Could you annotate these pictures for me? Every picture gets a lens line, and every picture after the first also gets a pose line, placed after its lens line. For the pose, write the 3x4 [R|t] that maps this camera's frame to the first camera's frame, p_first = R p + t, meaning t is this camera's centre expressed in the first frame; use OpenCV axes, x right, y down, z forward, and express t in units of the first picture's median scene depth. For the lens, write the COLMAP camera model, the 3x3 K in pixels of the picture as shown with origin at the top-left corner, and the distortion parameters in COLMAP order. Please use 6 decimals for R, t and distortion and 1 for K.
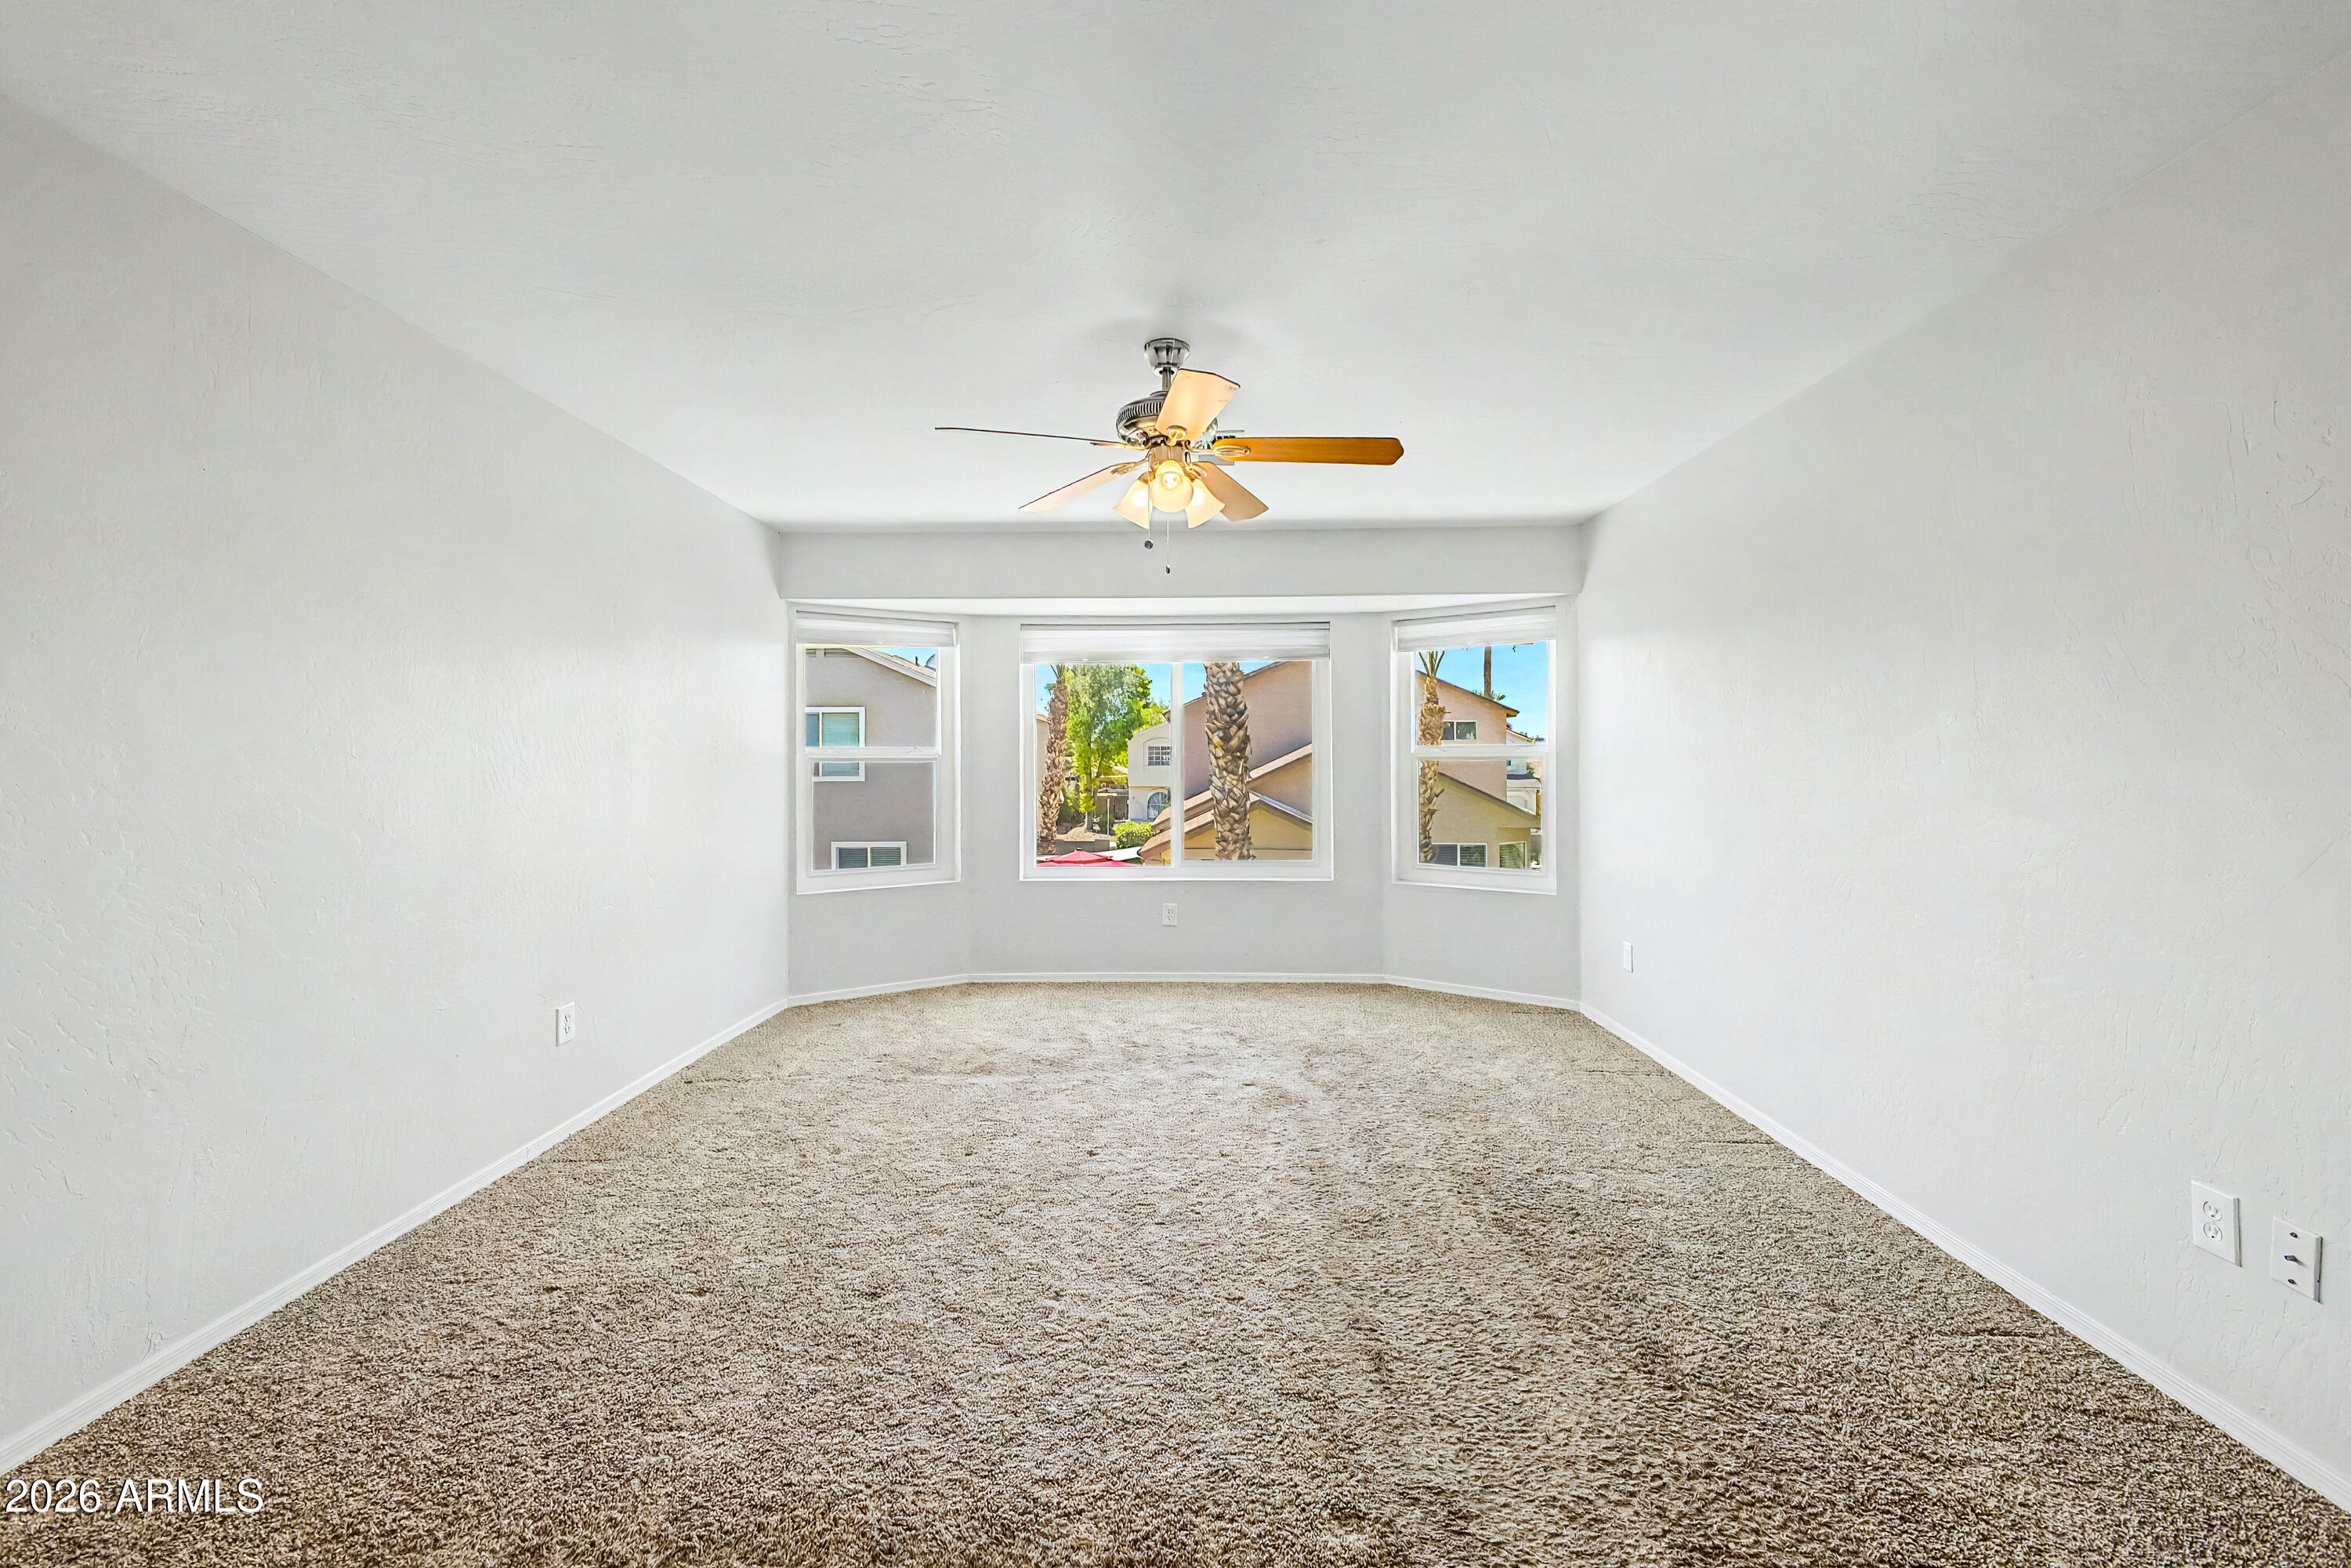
lens RADIAL K [[966.7, 0, 1182.5], [0, 966.7, 767.0], [0, 0, 1]] dist [0.027563, -0.000432]
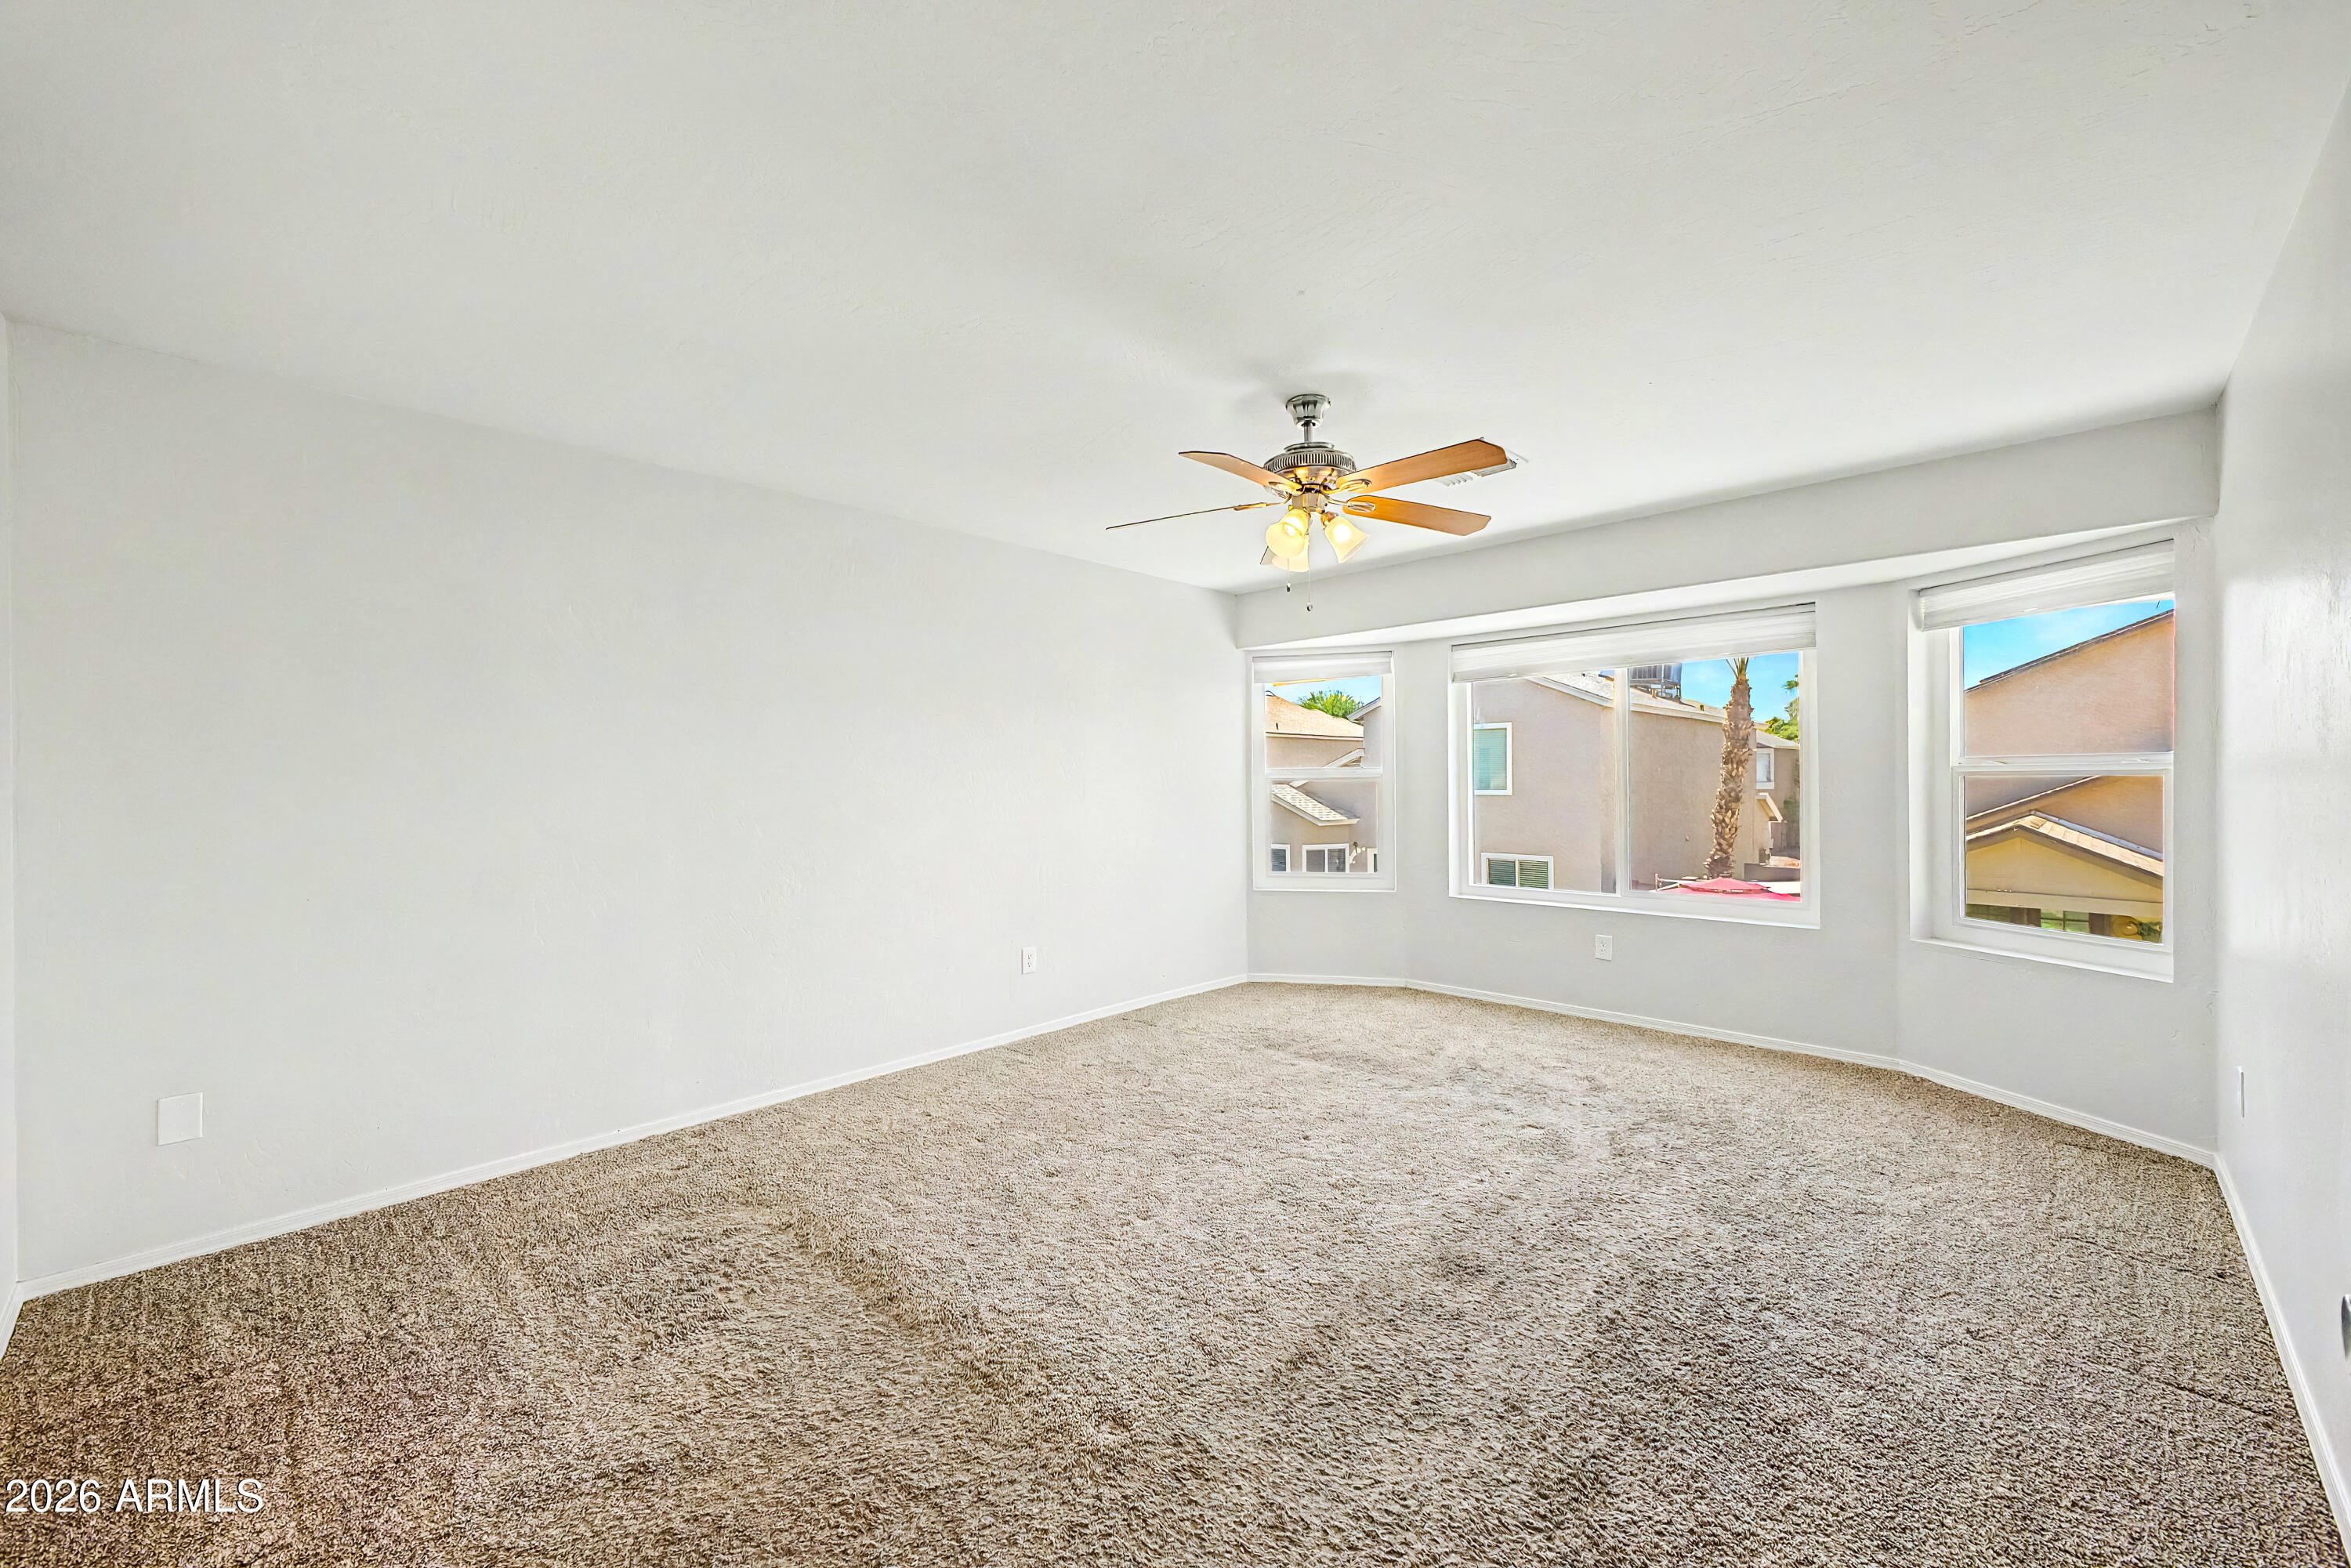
lens RADIAL K [[966.7, 0, 1199.2], [0, 966.7, 787.7], [0, 0, 1]] dist [0.027563, -0.000432]
pose [[0.730162, 0.003030, -0.683268, 0.409058], [0.003498, 0.999960, 0.008172, -0.007559], [0.683266, -0.008357, 0.730122, 0.079941]]
